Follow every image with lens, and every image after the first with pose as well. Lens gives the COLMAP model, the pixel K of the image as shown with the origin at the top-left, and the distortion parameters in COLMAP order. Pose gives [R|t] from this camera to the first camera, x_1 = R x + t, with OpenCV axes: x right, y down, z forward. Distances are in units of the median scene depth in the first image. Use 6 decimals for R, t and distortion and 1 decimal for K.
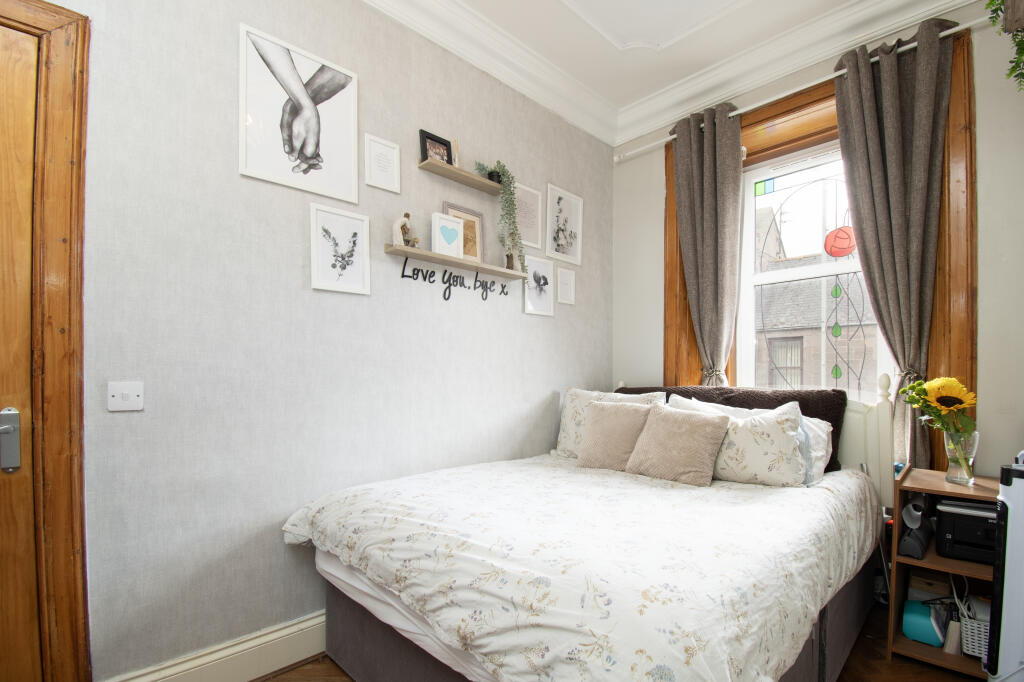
lens RADIAL K [[466.9, 0, 511.9], [0, 466.9, 383.1], [0, 0, 1]] dist [-0.001256, -0.000355]
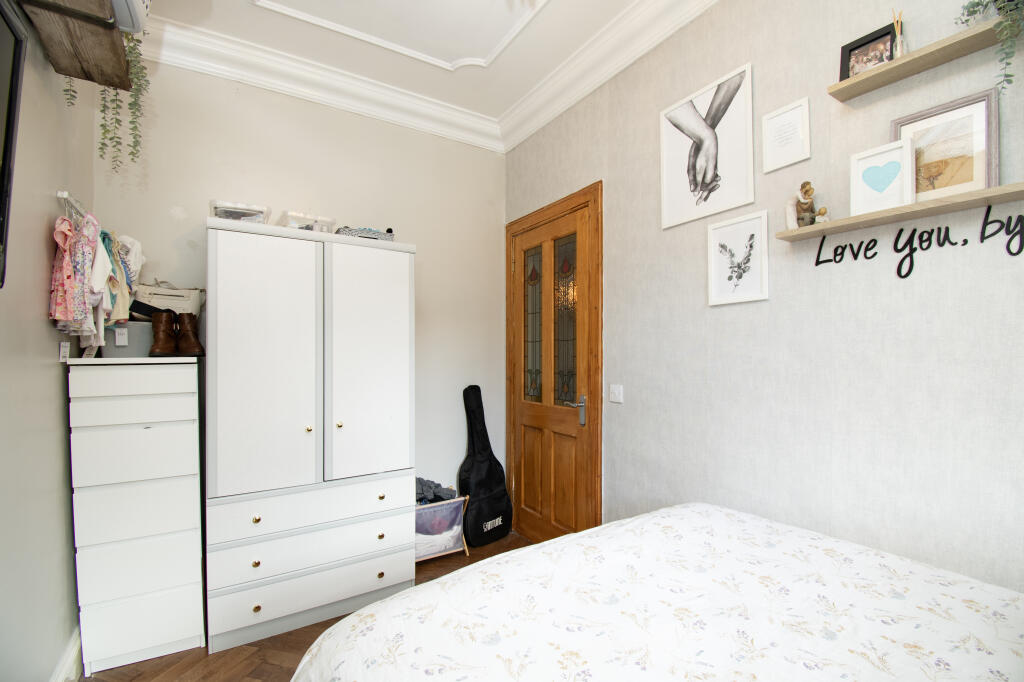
lens RADIAL K [[448.9, 0, 512.2], [0, 448.9, 346.3], [0, 0, 1]] dist [-0.001665, -0.000560]
pose [[-0.192966, -0.007207, -0.981179, 0.610906], [-0.001877, 0.999974, -0.006976, -0.096238], [0.981204, 0.000495, -0.192975, 0.705476]]
